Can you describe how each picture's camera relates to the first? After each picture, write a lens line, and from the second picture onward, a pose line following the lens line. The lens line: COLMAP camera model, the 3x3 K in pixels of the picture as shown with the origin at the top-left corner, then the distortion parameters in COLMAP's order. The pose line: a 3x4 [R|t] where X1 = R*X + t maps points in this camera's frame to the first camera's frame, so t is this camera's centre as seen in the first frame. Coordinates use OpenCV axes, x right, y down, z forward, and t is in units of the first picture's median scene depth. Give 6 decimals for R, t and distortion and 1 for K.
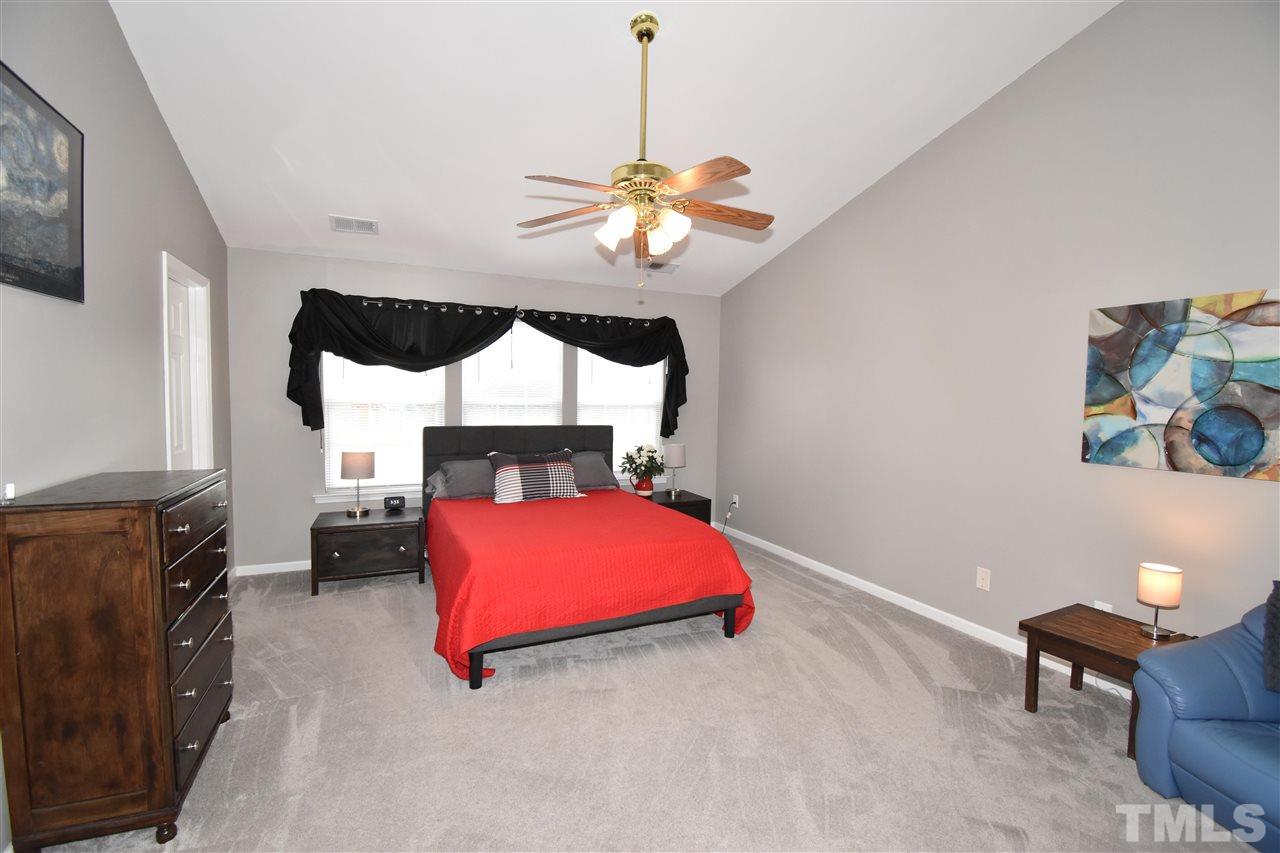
lens RADIAL K [[561.5, 0, 642.6], [0, 561.5, 423.7], [0, 0, 1]] dist [0.021799, -0.027204]
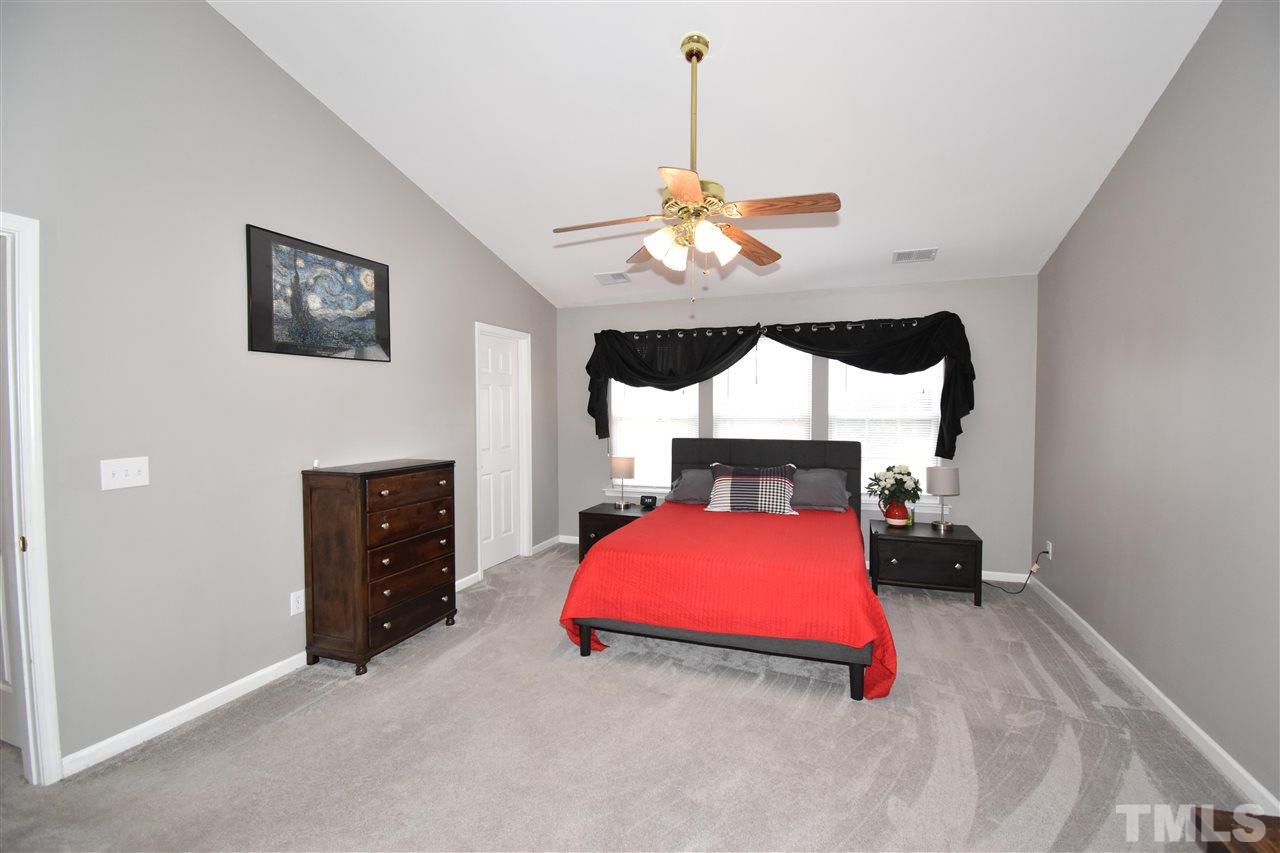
lens RADIAL K [[561.5, 0, 642.6], [0, 561.5, 423.7], [0, 0, 1]] dist [0.021799, -0.027204]
pose [[0.718118, 0.004415, -0.695908, 0.394289], [-0.021741, 0.999634, -0.016093, -0.004329], [0.695582, 0.026686, 0.717951, 0.135950]]
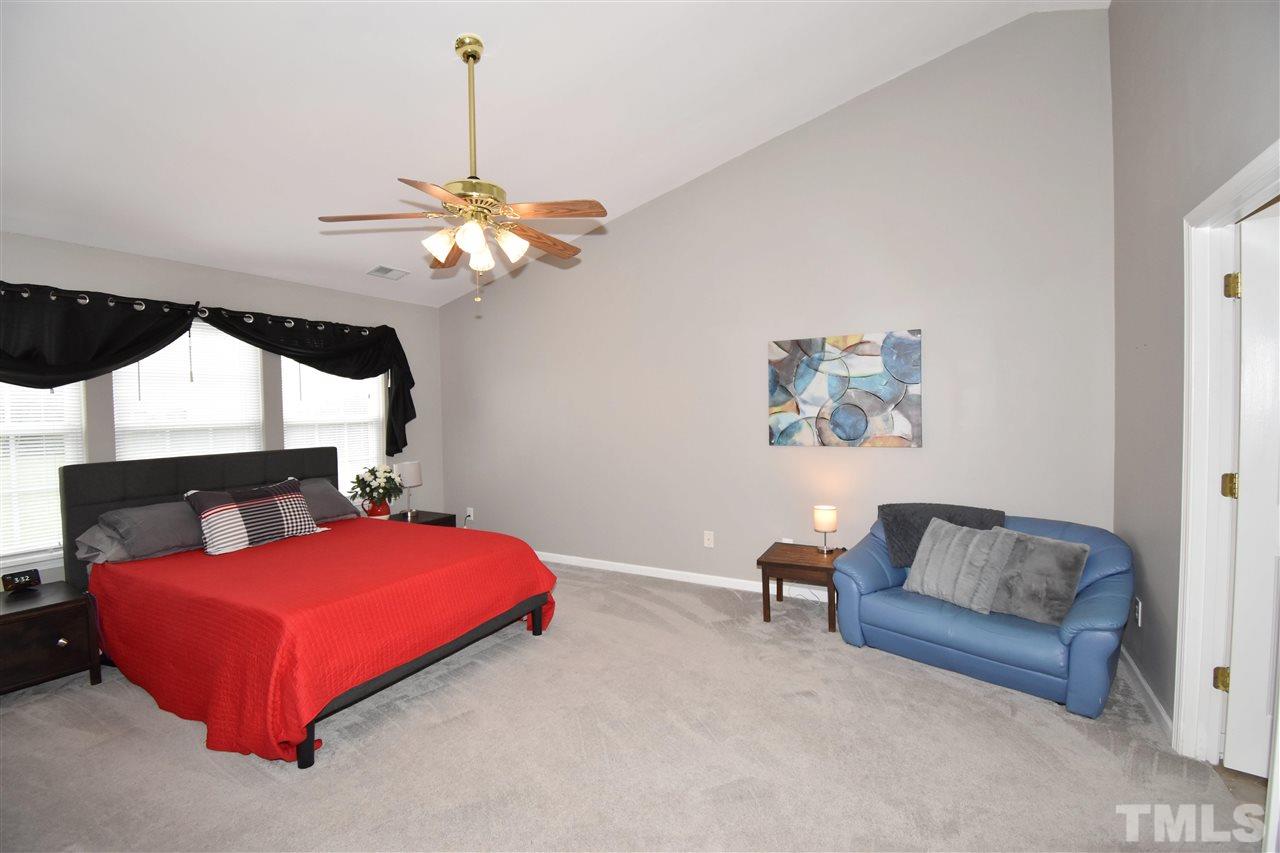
lens RADIAL K [[561.5, 0, 642.6], [0, 561.5, 423.7], [0, 0, 1]] dist [0.021799, -0.027204]
pose [[0.802626, -0.046785, 0.594644, -0.233122], [0.058877, 0.998265, -0.000929, -0.004162], [-0.593569, 0.035757, 0.803988, 0.012780]]
